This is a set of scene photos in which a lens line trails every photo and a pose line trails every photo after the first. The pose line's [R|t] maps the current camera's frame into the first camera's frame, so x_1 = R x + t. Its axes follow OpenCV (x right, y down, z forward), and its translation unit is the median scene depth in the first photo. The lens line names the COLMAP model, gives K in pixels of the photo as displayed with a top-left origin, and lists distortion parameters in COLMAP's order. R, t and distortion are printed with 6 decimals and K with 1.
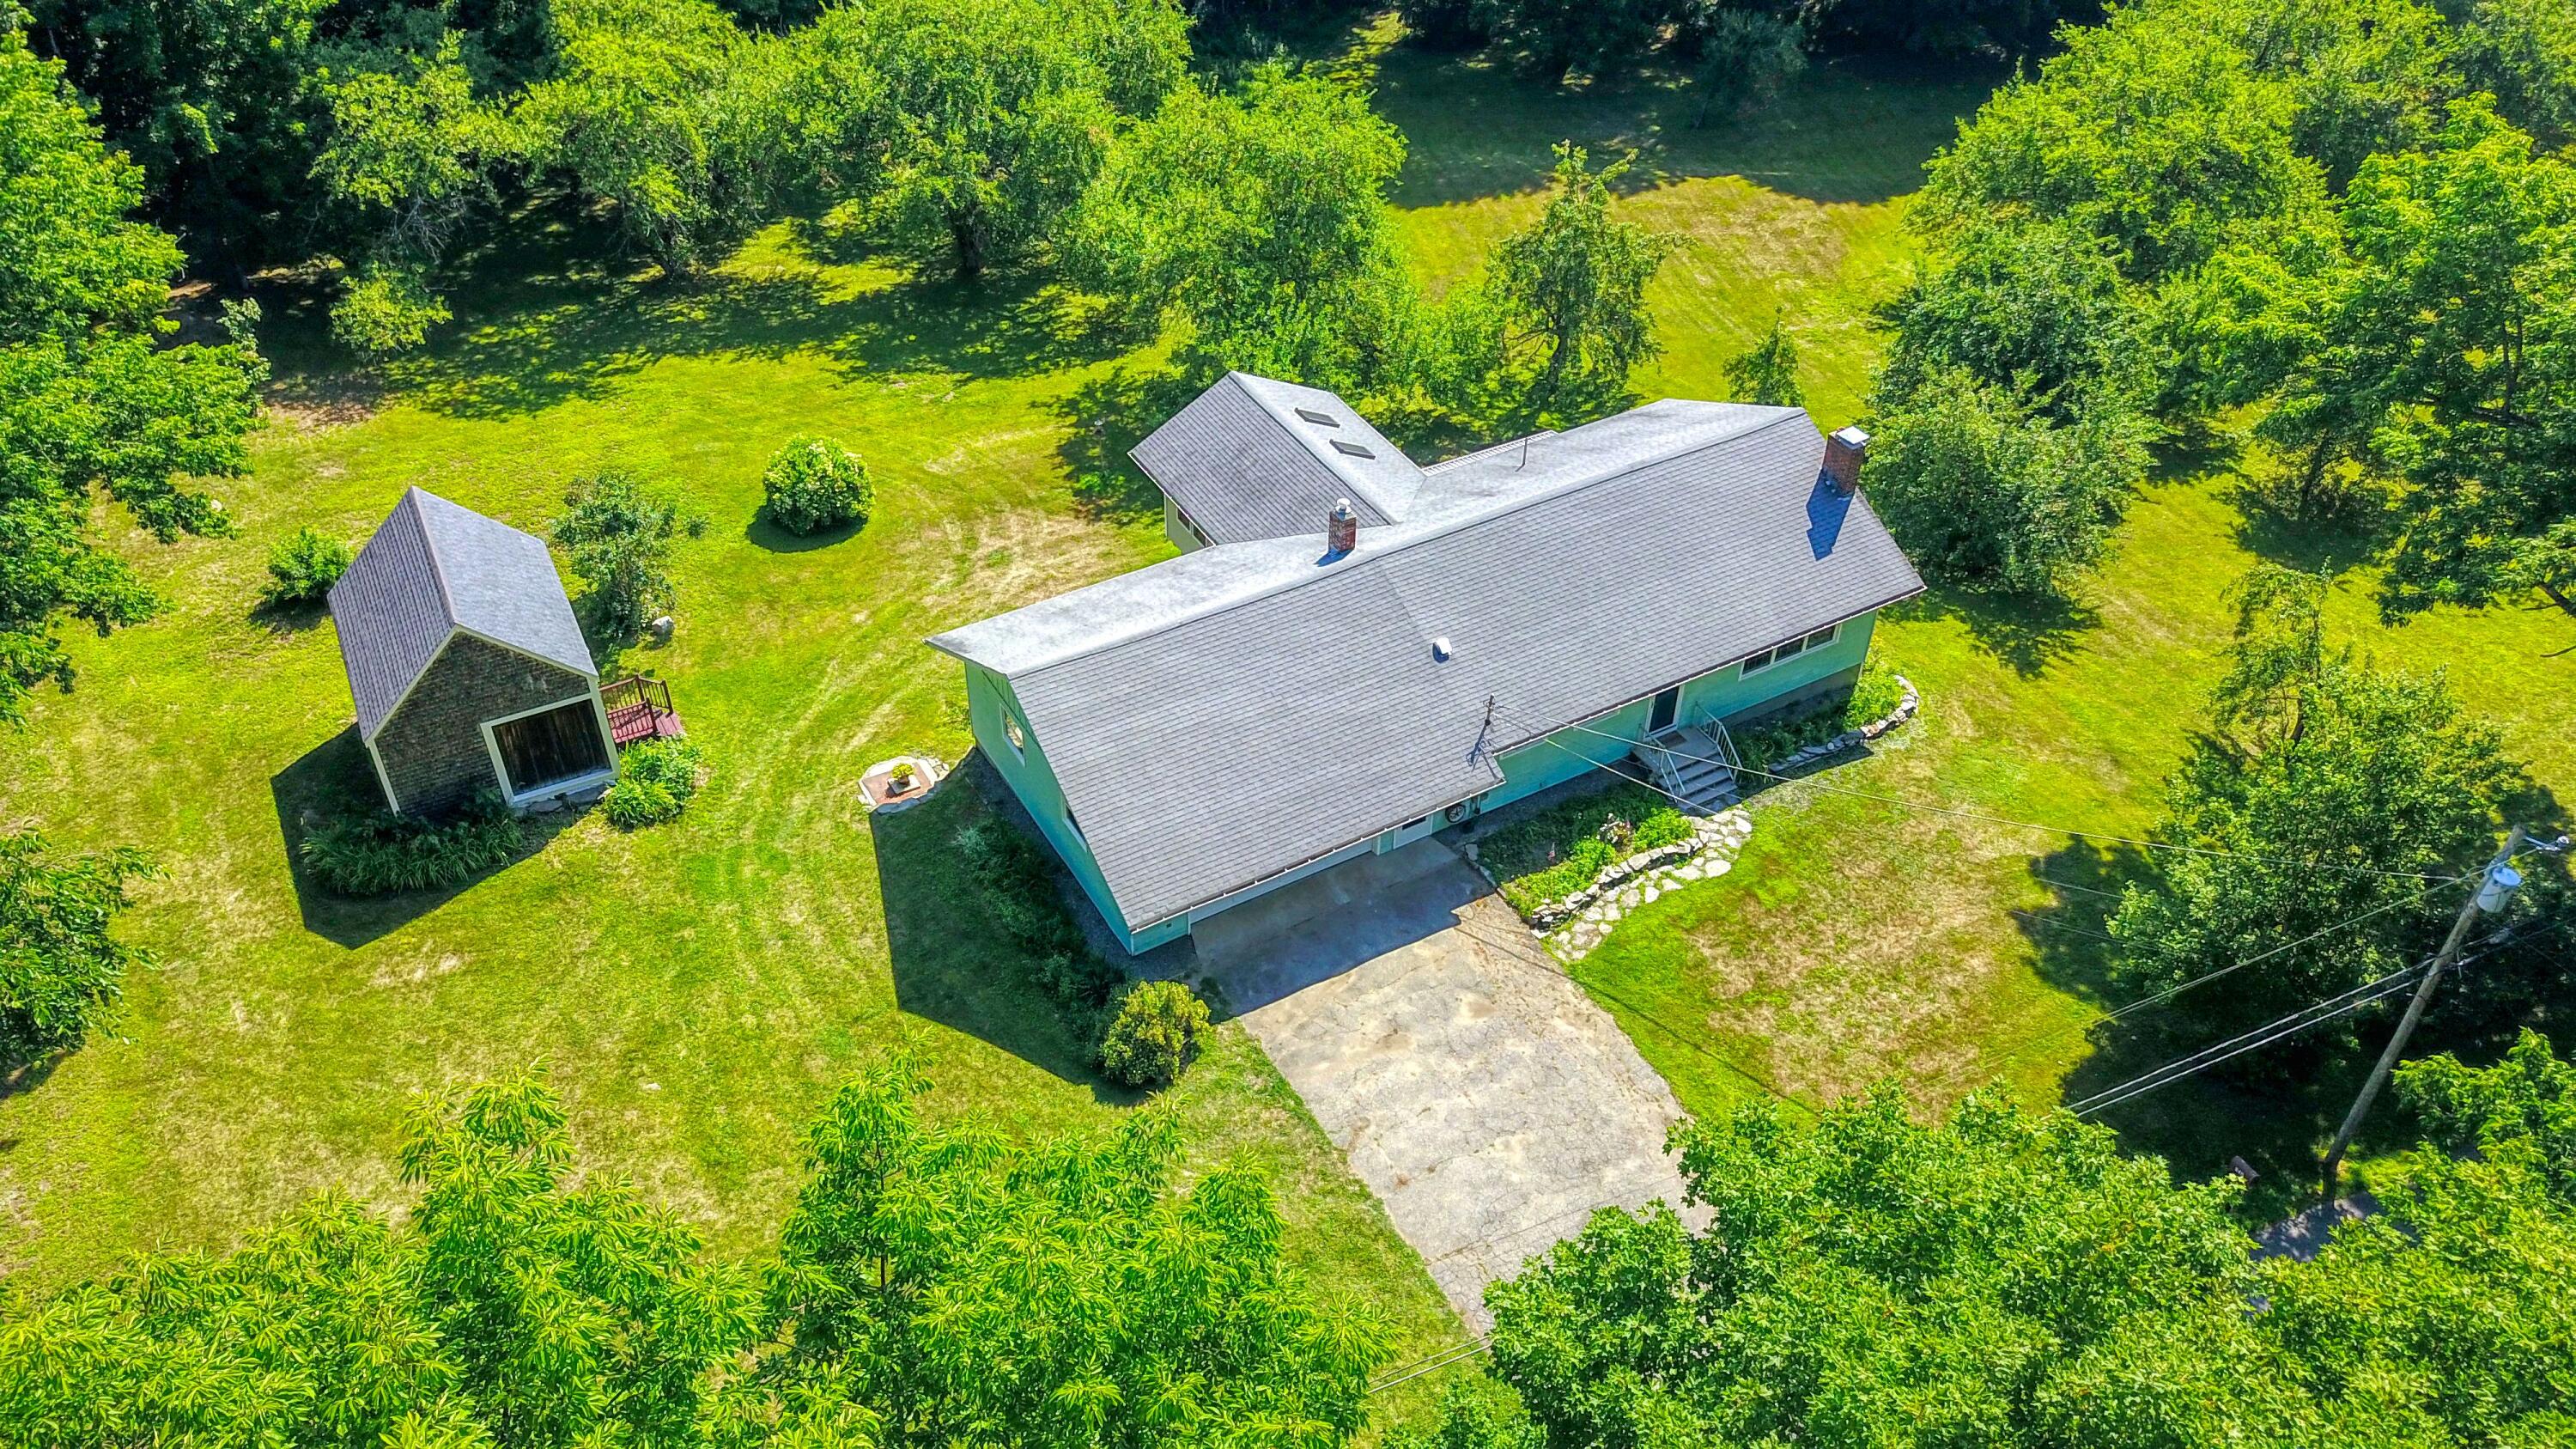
lens RADIAL K [[1912.0, 0, 1288.0], [0, 1912.0, 724.5], [0, 0, 1]] dist [0.004549, -0.049869]
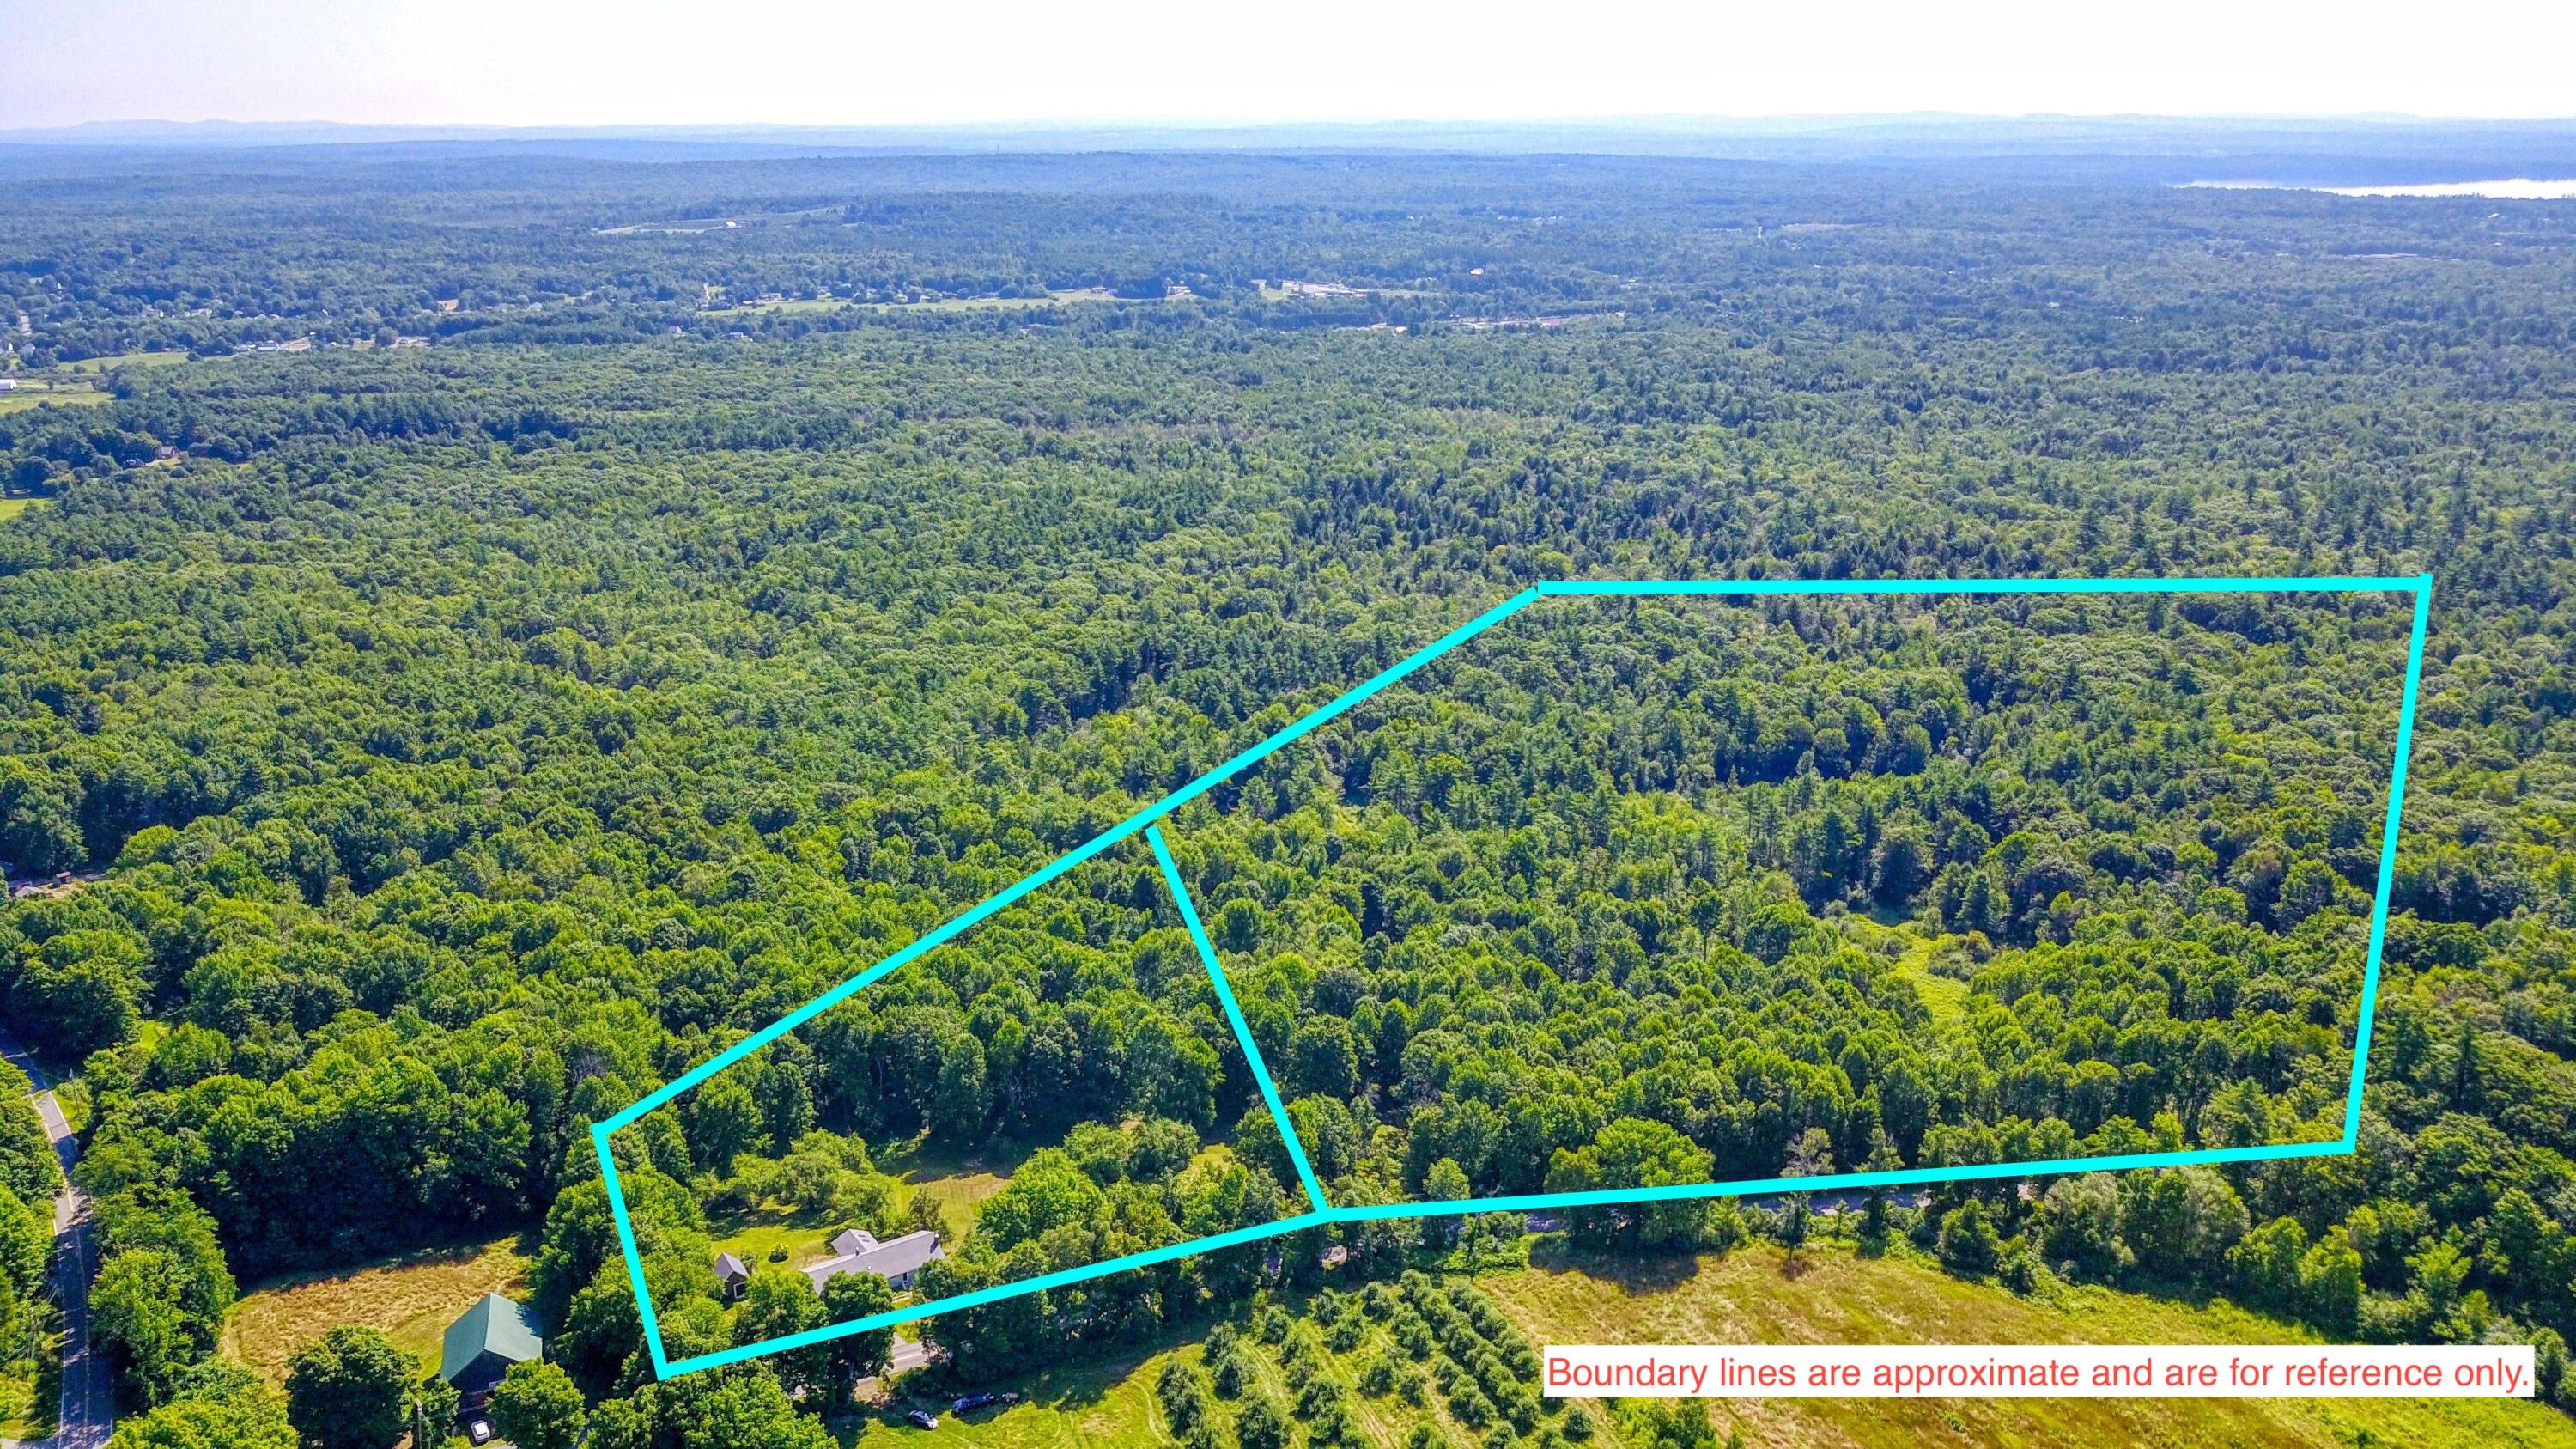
lens RADIAL K [[1912.0, 0, 1288.0], [0, 1912.0, 724.5], [0, 0, 1]] dist [0.004549, -0.049869]
pose [[0.997838, -0.041173, 0.051234, 1.327048], [0.058226, 0.915359, -0.398407, 1.019796], [-0.030494, 0.400529, 0.915777, -6.265130]]
